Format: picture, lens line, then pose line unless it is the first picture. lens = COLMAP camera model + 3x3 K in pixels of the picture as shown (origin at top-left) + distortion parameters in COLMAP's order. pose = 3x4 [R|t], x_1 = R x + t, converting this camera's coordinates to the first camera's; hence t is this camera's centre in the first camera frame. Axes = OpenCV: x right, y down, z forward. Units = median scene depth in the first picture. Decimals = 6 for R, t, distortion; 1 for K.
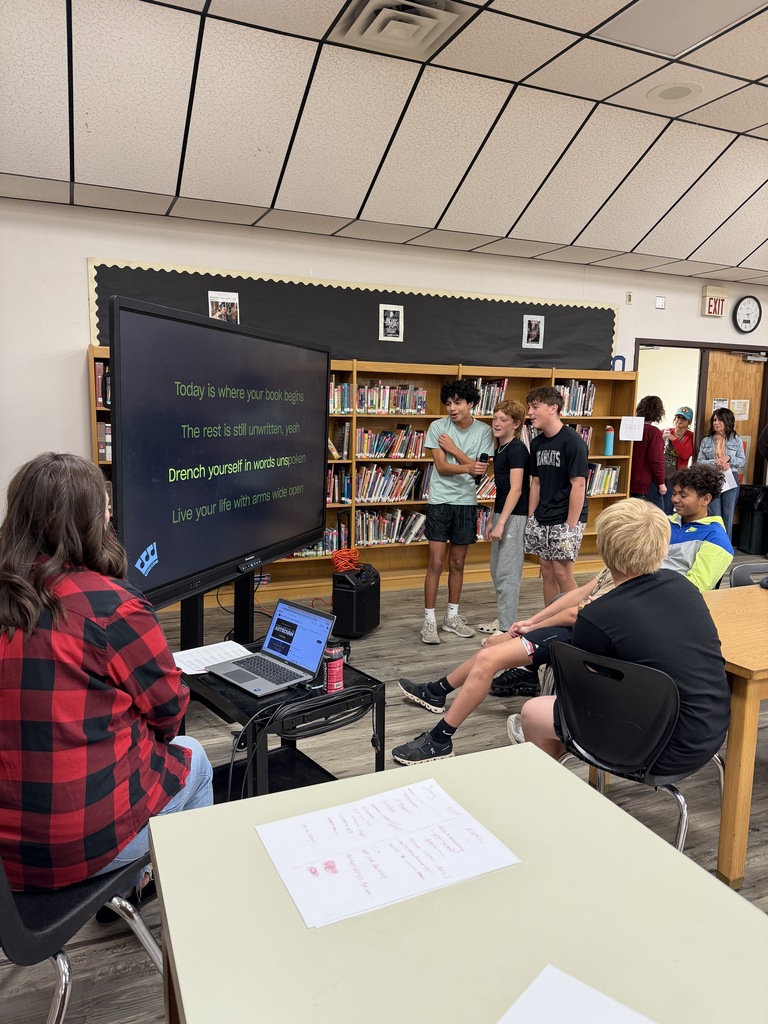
lens RADIAL K [[716.9, 0, 385.7], [0, 716.9, 515.8], [0, 0, 1]] dist [0.194236, -0.414694]
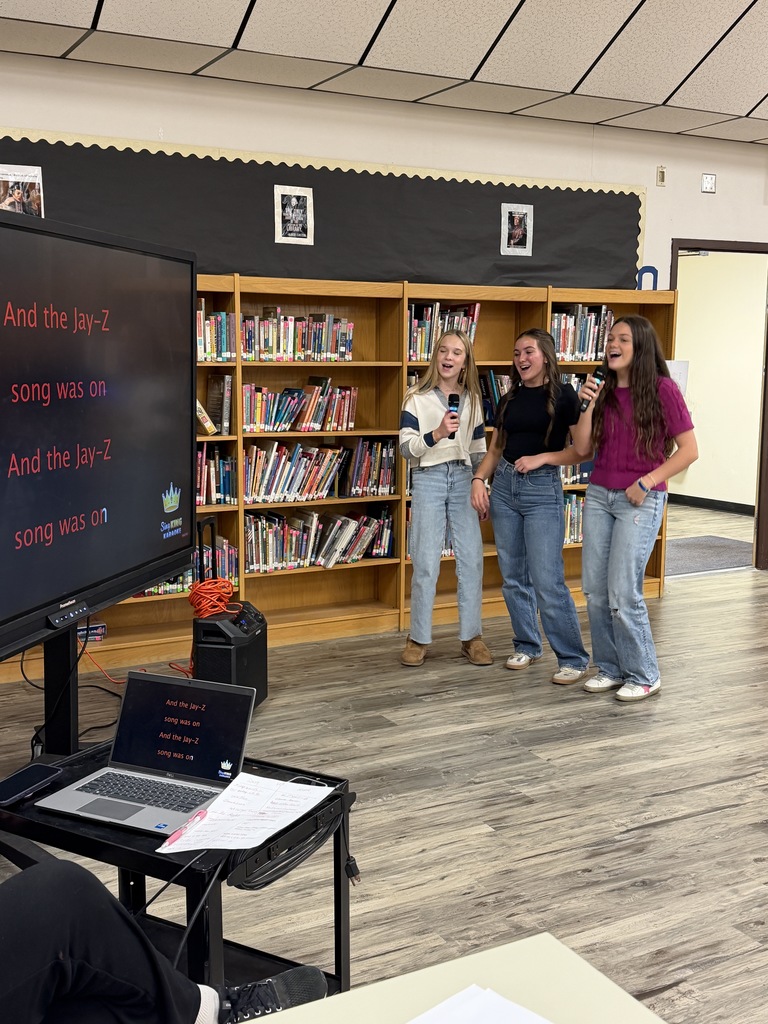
lens RADIAL K [[1113.1, 0, 383.6], [0, 1113.1, 516.8], [0, 0, 1]] dist [0.198950, -0.431948]
pose [[0.996506, -0.025041, 0.079682, 0.000755], [0.024994, 0.999686, 0.001582, -0.005470], [-0.079696, 0.000415, 0.996819, 0.024566]]
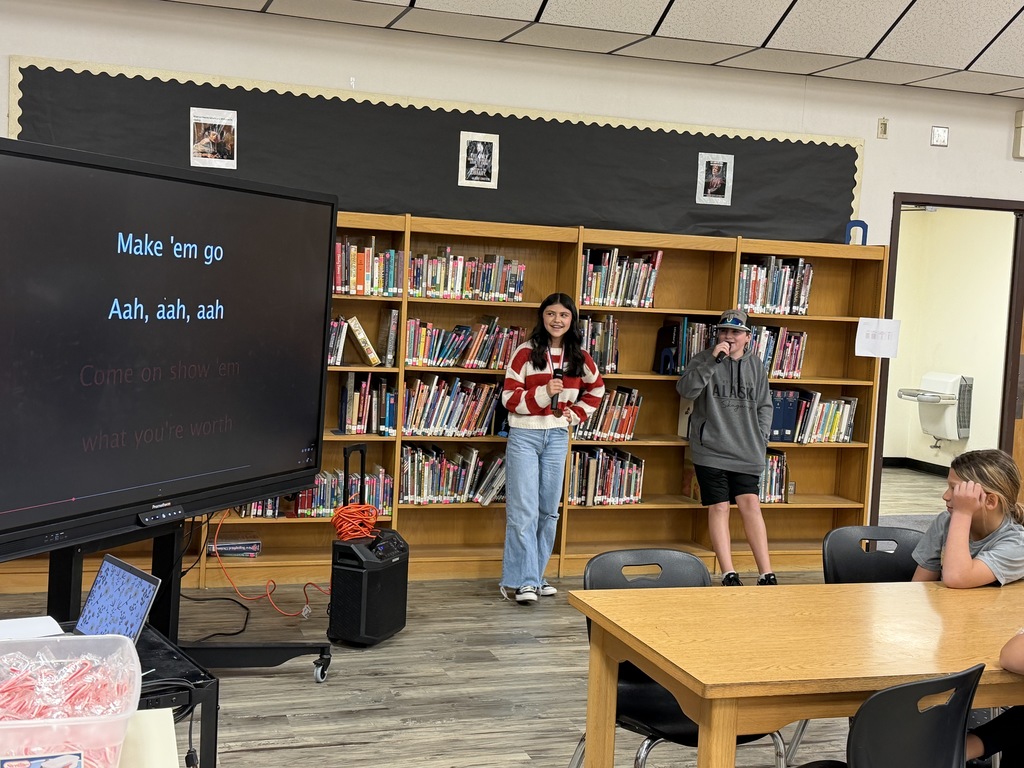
lens RADIAL K [[1233.6, 0, 512.4], [0, 1233.6, 378.9], [0, 0, 1]] dist [0.207904, -0.466220]
pose [[0.994756, 0.040526, -0.093901, 0.152535], [-0.047511, 0.996171, -0.073390, 0.007832], [0.090568, 0.077466, 0.992873, -0.080521]]
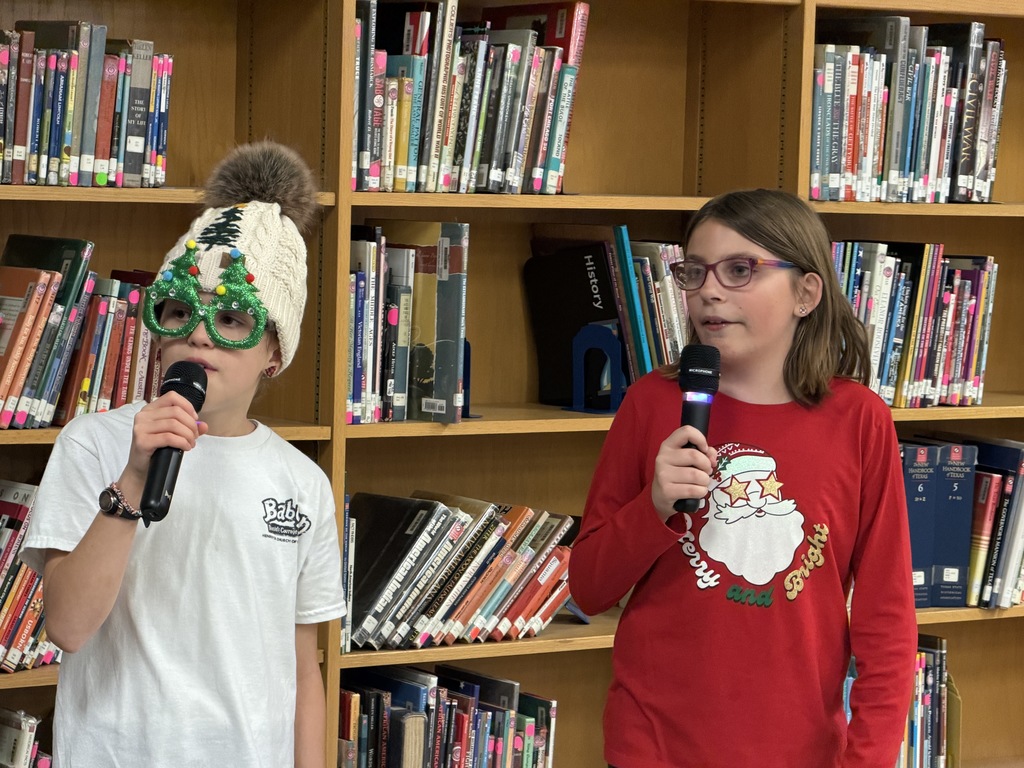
lens RADIAL K [[3416.5, 0, 511.5], [0, 3416.5, 384.4], [0, 0, 1]] dist [0.160683, 1.691633]
pose [[0.978327, -0.006341, 0.206968, -0.039641], [0.022367, 0.996919, -0.075186, -0.023909], [-0.205854, 0.078186, 0.975454, 0.144043]]
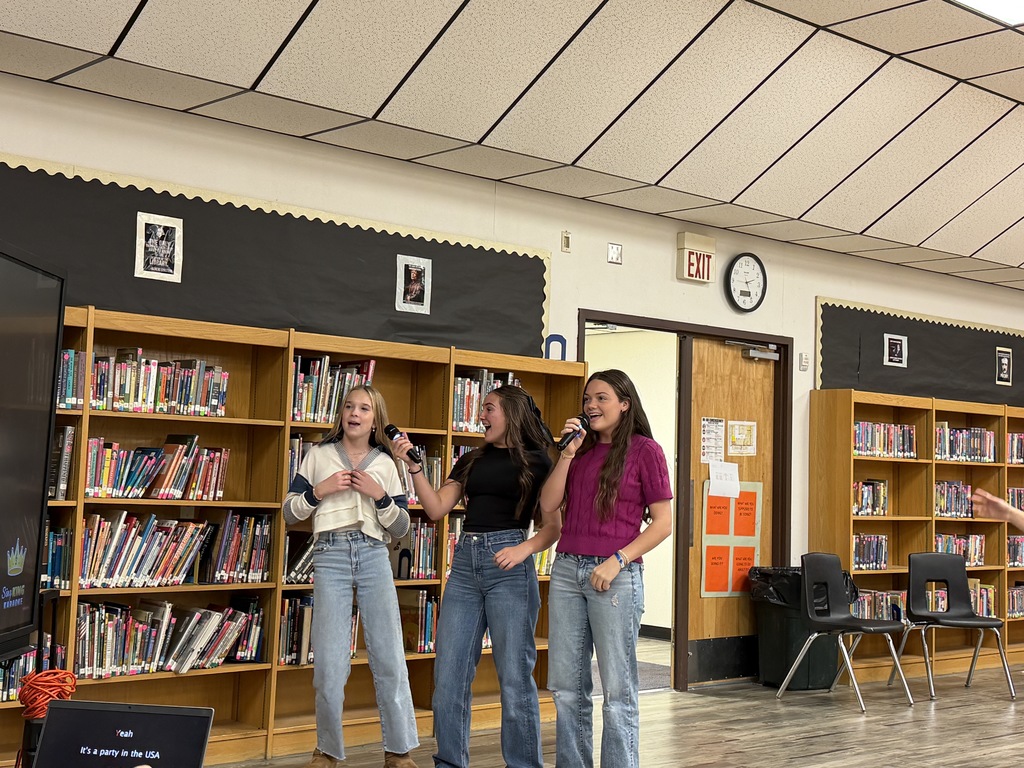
lens RADIAL K [[1427.8, 0, 516.3], [0, 1427.8, 380.3], [0, 0, 1]] dist [0.194563, -0.301481]
pose [[0.950585, 0.035463, 0.308431, -0.068066], [0.028165, 0.979508, -0.199428, 0.048283], [-0.309183, 0.198260, 0.930107, -0.044763]]
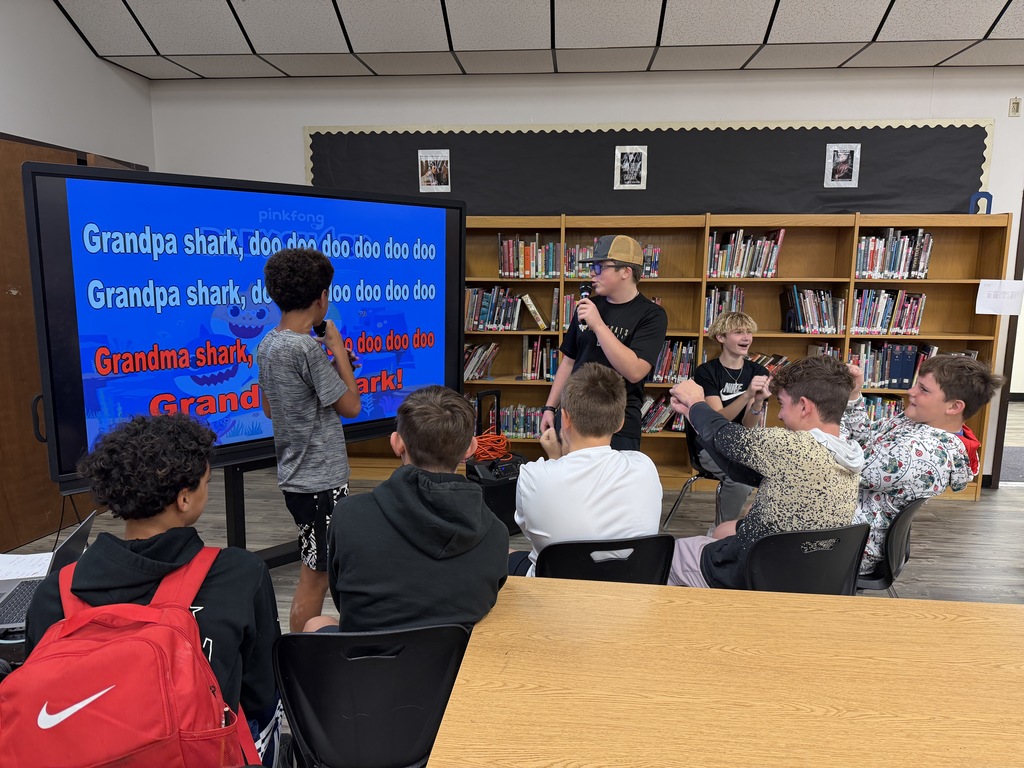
lens RADIAL K [[733.4, 0, 508.9], [0, 733.4, 384.1], [0, 0, 1]] dist [0.148731, -0.277926]
pose [[0.878616, 0.064658, -0.473132, 0.311292], [-0.060518, 0.997879, 0.023986, -0.030956], [0.473679, 0.007558, 0.880665, 0.189670]]
